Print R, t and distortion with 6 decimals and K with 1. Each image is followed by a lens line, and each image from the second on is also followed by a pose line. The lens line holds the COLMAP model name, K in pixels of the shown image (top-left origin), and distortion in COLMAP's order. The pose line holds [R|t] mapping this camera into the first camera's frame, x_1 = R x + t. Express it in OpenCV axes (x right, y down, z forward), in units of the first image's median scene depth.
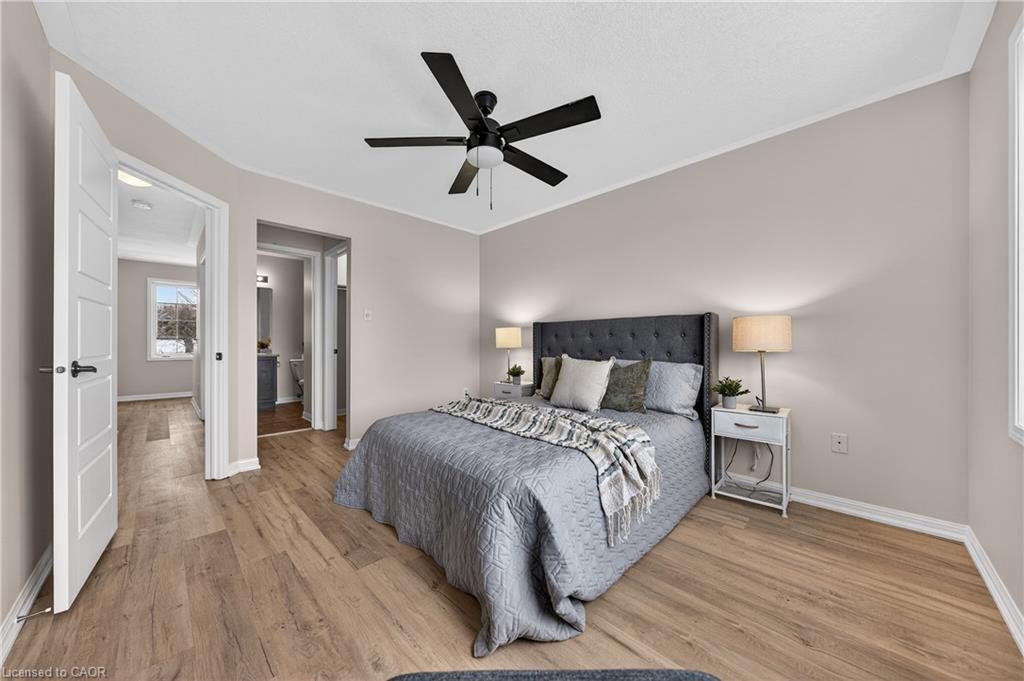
lens RADIAL K [[348.3, 0, 517.6], [0, 348.3, 342.3], [0, 0, 1]] dist [-0.001854, -0.000097]
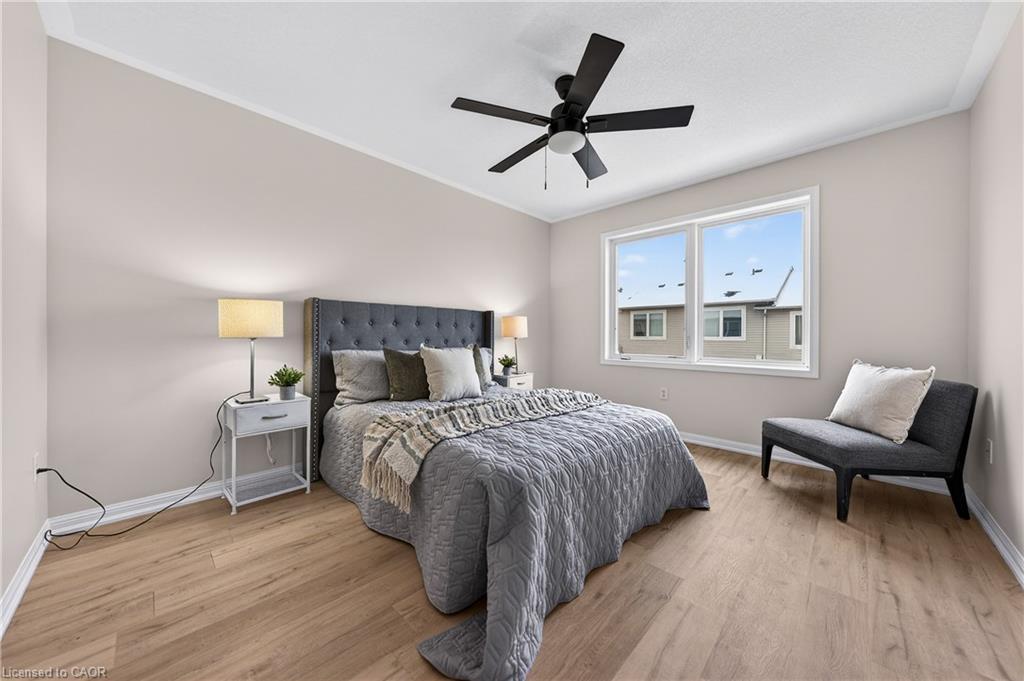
lens RADIAL K [[348.3, 0, 518.1], [0, 348.3, 335.4], [0, 0, 1]] dist [-0.001854, -0.000097]
pose [[0.004438, 0.002229, 0.999988, -0.786431], [-0.003782, 0.999990, -0.002212, 0.015701], [-0.999983, -0.003772, 0.004447, 0.817576]]
